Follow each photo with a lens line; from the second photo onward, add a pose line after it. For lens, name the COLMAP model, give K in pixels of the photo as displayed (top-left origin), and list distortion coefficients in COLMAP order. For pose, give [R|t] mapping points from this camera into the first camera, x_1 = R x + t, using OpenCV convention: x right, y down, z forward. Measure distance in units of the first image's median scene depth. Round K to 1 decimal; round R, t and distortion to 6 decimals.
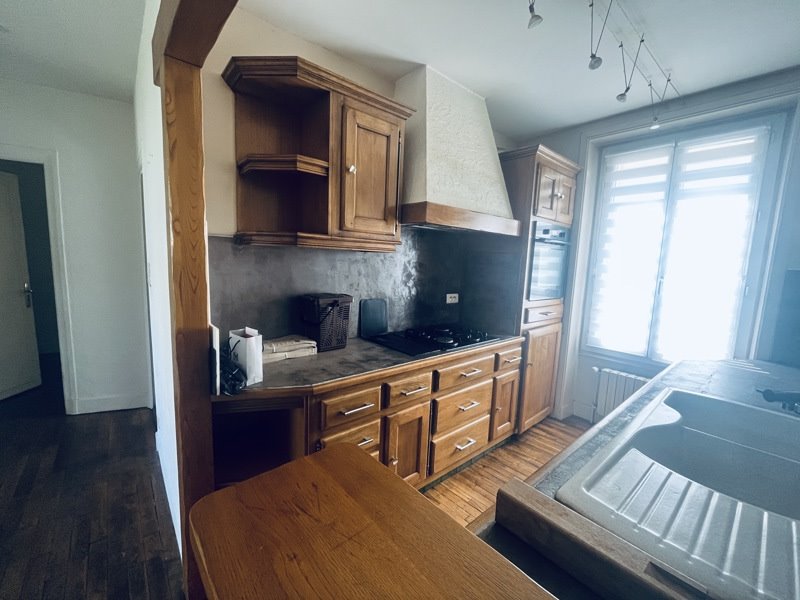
lens RADIAL K [[326.4, 0, 400.8], [0, 326.4, 299.8], [0, 0, 1]] dist [0.001202, 0.000073]
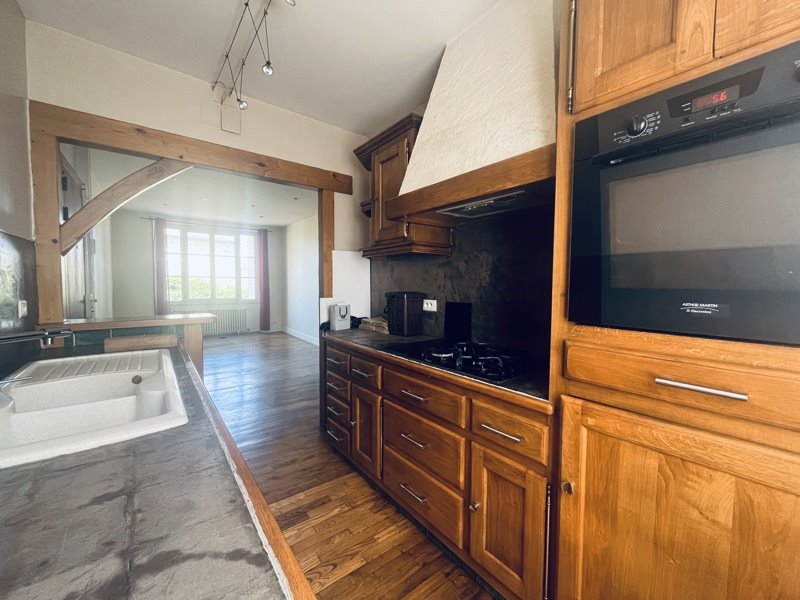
lens RADIAL K [[326.4, 0, 398.3], [0, 326.4, 301.5], [0, 0, 1]] dist [0.001202, 0.000073]
pose [[-0.066259, 0.064924, -0.995688, 0.700491], [-0.062036, 0.995682, 0.069052, -0.047065], [0.995872, 0.066344, -0.061945, 0.689760]]
